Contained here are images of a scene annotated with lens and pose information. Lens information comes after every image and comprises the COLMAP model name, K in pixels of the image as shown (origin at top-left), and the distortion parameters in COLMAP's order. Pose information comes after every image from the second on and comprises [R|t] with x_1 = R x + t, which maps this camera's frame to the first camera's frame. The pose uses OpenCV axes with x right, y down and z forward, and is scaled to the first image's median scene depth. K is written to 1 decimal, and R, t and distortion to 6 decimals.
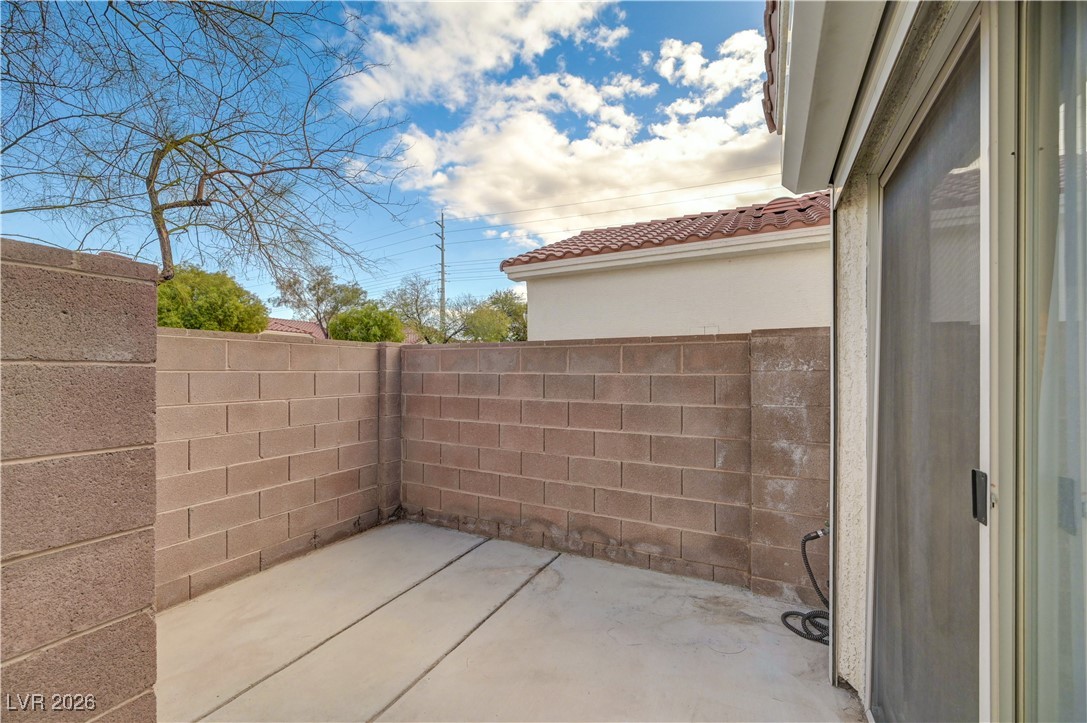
lens RADIAL K [[428.5, 0, 547.0], [0, 428.5, 372.3], [0, 0, 1]] dist [-0.002331, 0.000142]
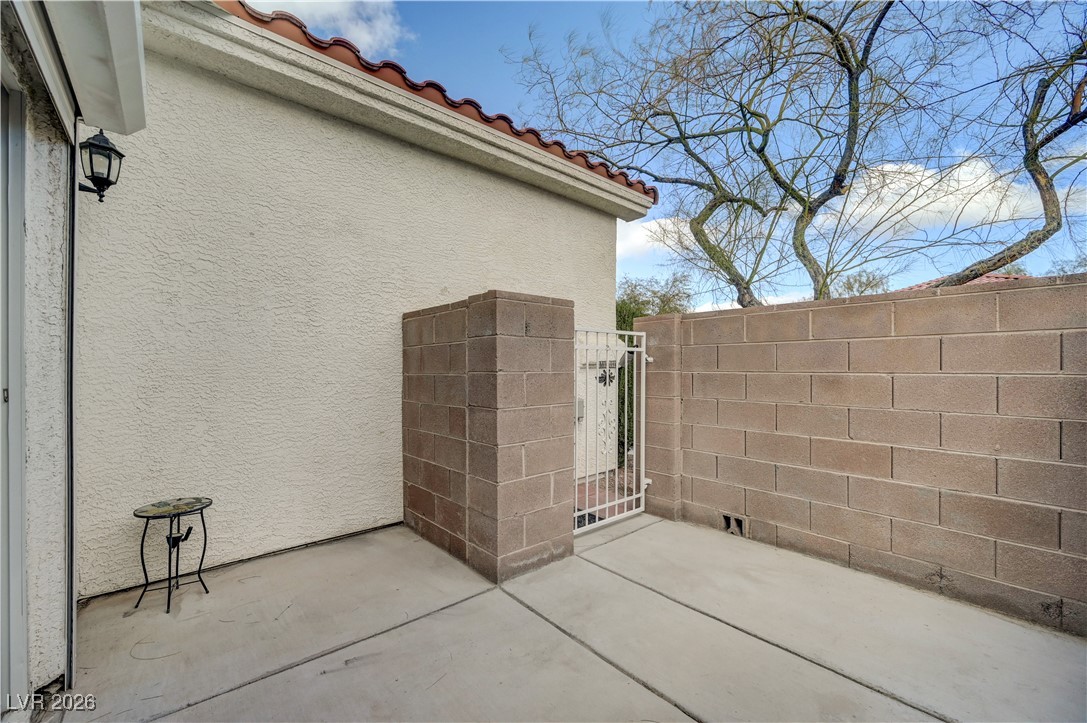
lens RADIAL K [[428.5, 0, 542.8], [0, 428.5, 365.1], [0, 0, 1]] dist [-0.002331, 0.000142]
pose [[-0.374562, -0.001365, -0.927201, 0.377163], [0.004370, 0.999985, -0.003237, 0.050940], [0.927192, -0.005264, -0.374551, 0.748710]]
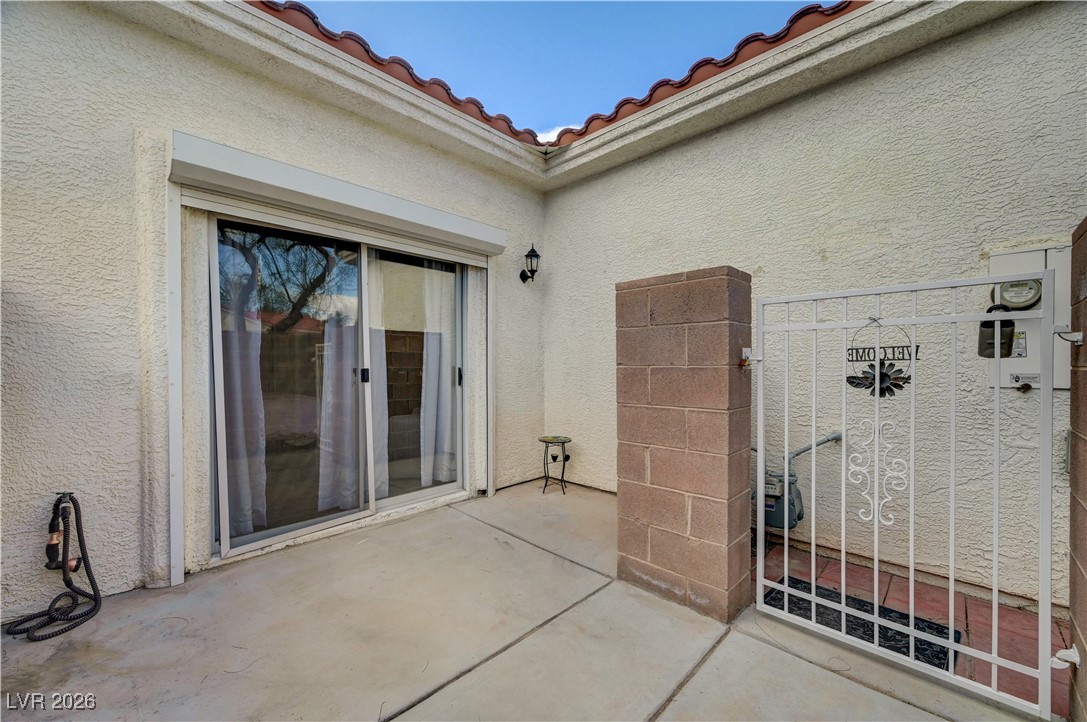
lens RADIAL K [[428.5, 0, 541.1], [0, 428.5, 364.8], [0, 0, 1]] dist [-0.002331, 0.000142]
pose [[-0.955821, 0.003566, 0.293928, -0.440409], [0.003148, 0.999993, -0.001894, 0.060728], [-0.293933, -0.000885, -0.955826, 1.177246]]
